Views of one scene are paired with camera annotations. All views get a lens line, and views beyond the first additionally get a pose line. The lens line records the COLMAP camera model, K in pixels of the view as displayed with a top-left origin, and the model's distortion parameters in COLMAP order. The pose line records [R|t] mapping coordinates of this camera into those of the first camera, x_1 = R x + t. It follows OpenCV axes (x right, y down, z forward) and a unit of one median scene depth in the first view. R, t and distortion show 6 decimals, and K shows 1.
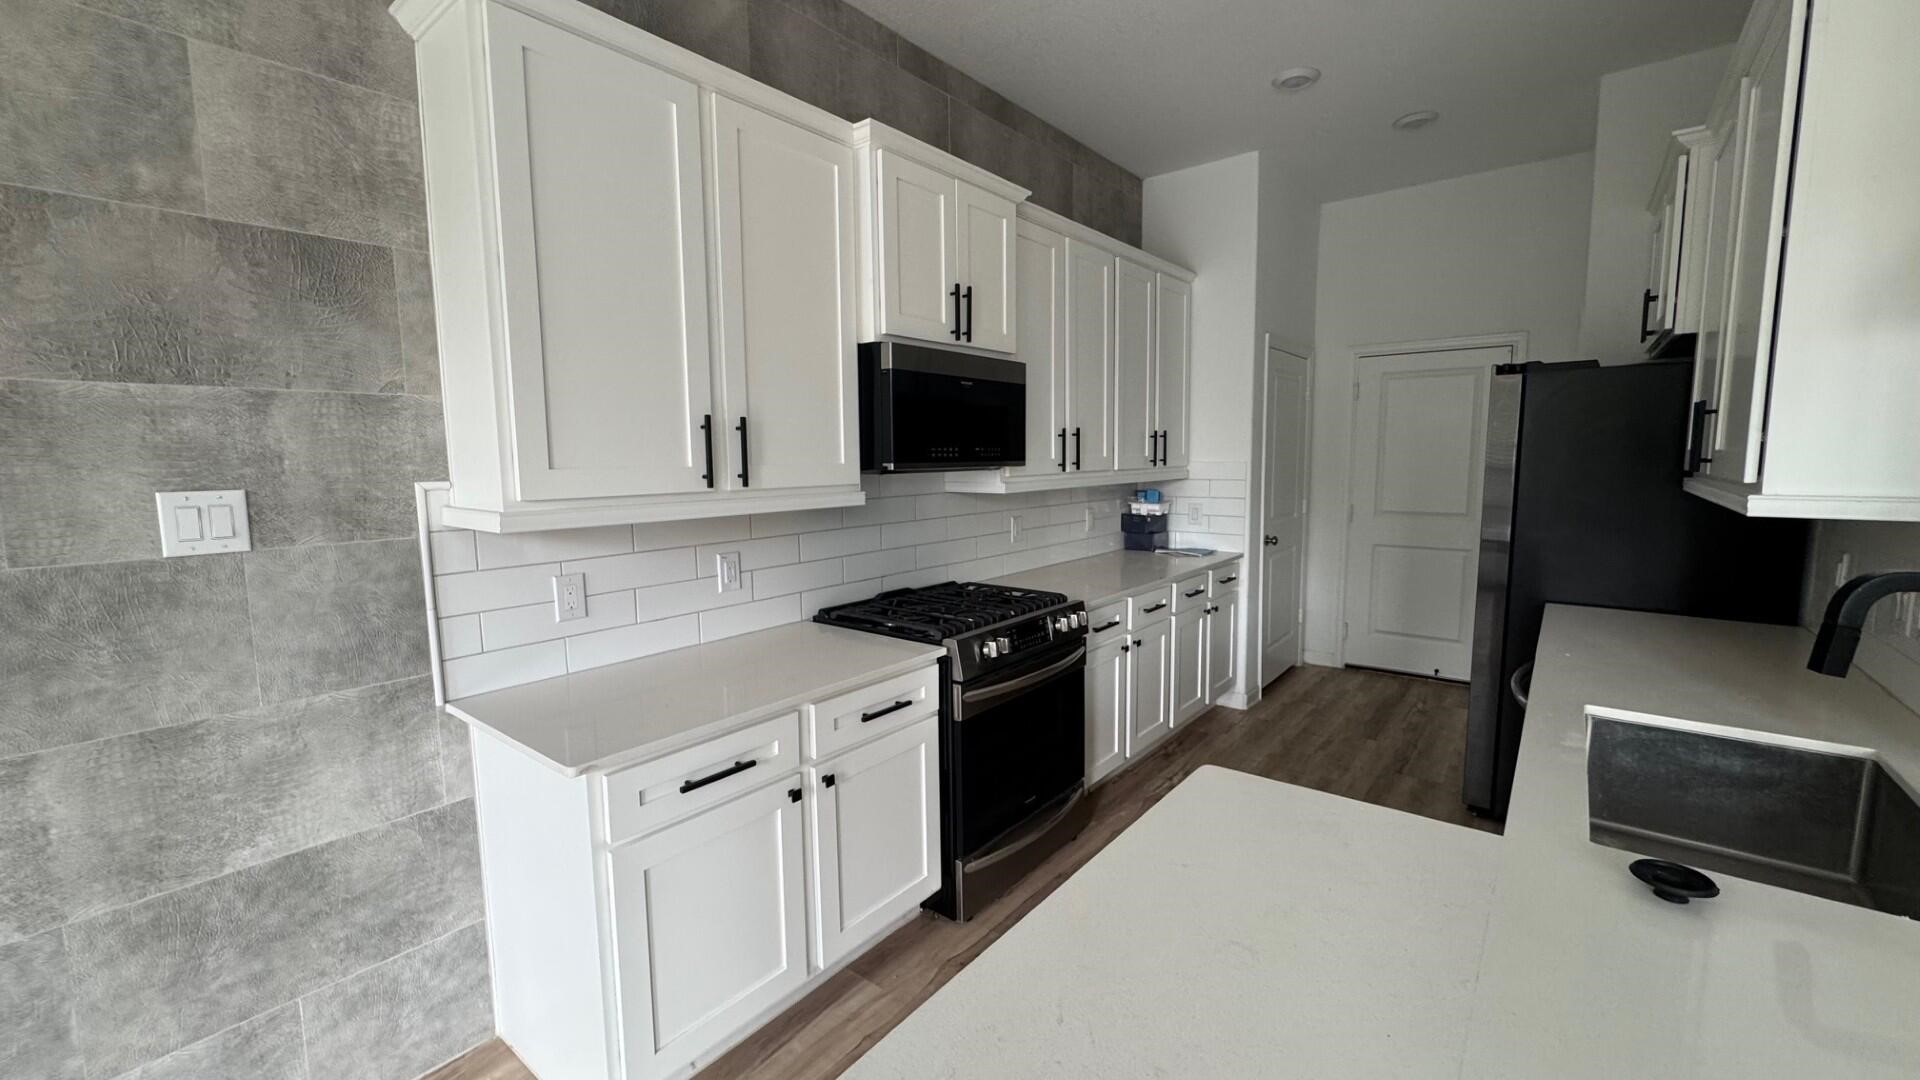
lens RADIAL K [[760.4, 0, 963.8], [0, 760.4, 538.2], [0, 0, 1]] dist [-0.009660, 0.000498]
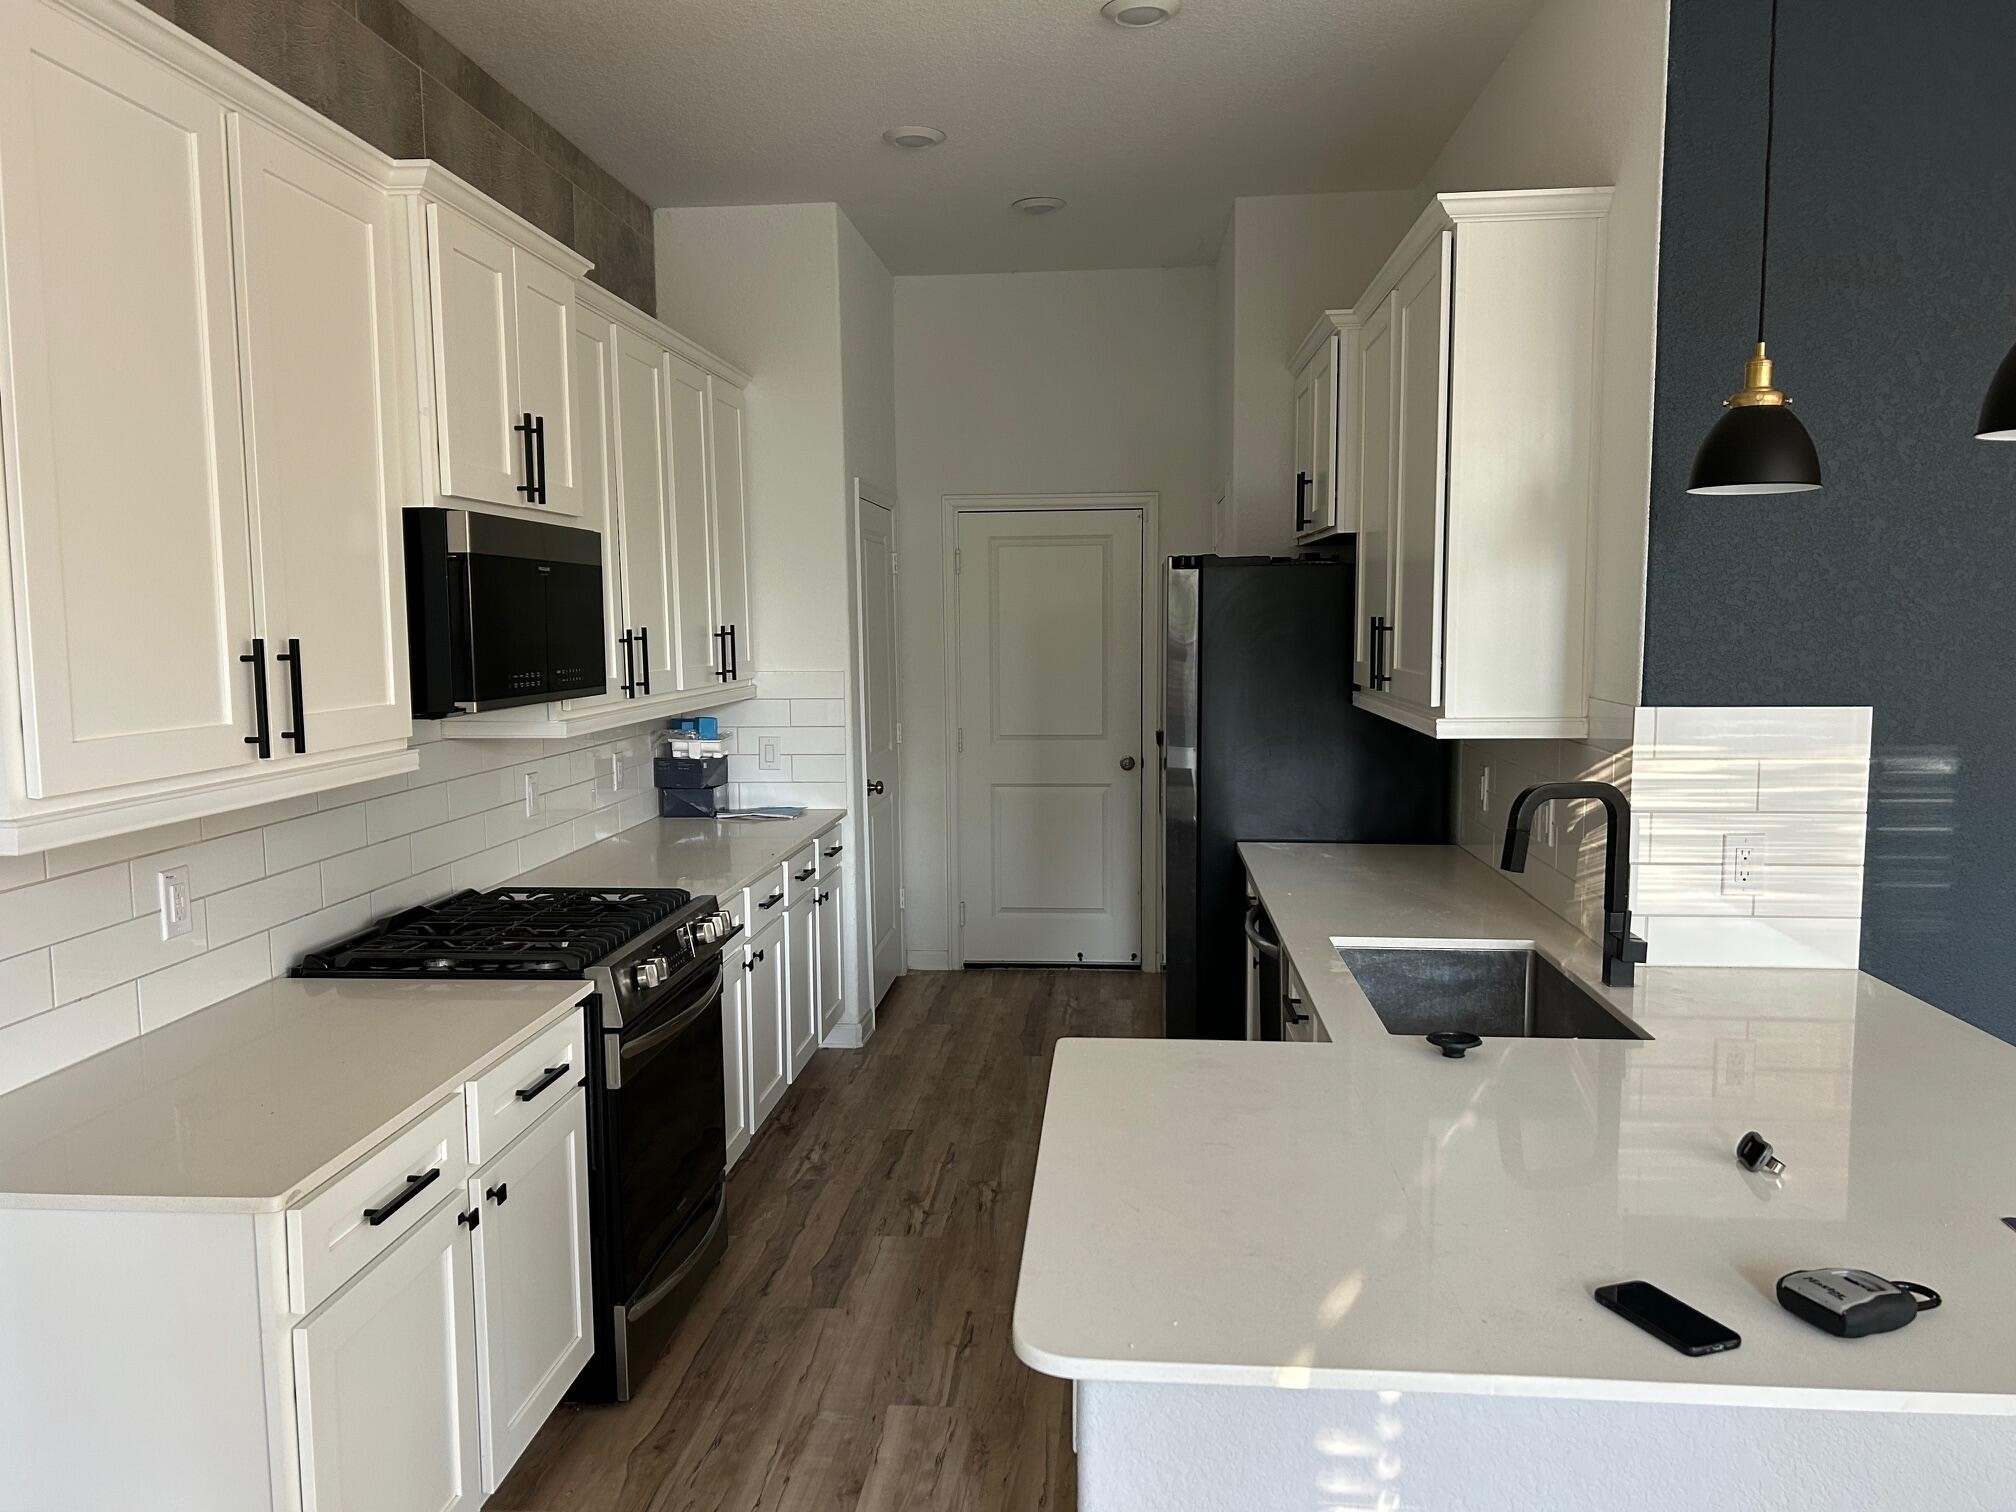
lens RADIAL K [[1484.0, 0, 1007.2], [0, 1484.0, 769.0], [0, 0, 1]] dist [0.013094, -0.002189]
pose [[0.828561, -0.053066, 0.557378, -0.366060], [0.061021, 0.998127, 0.004317, -0.019128], [-0.556563, 0.030435, 0.830248, -0.231742]]
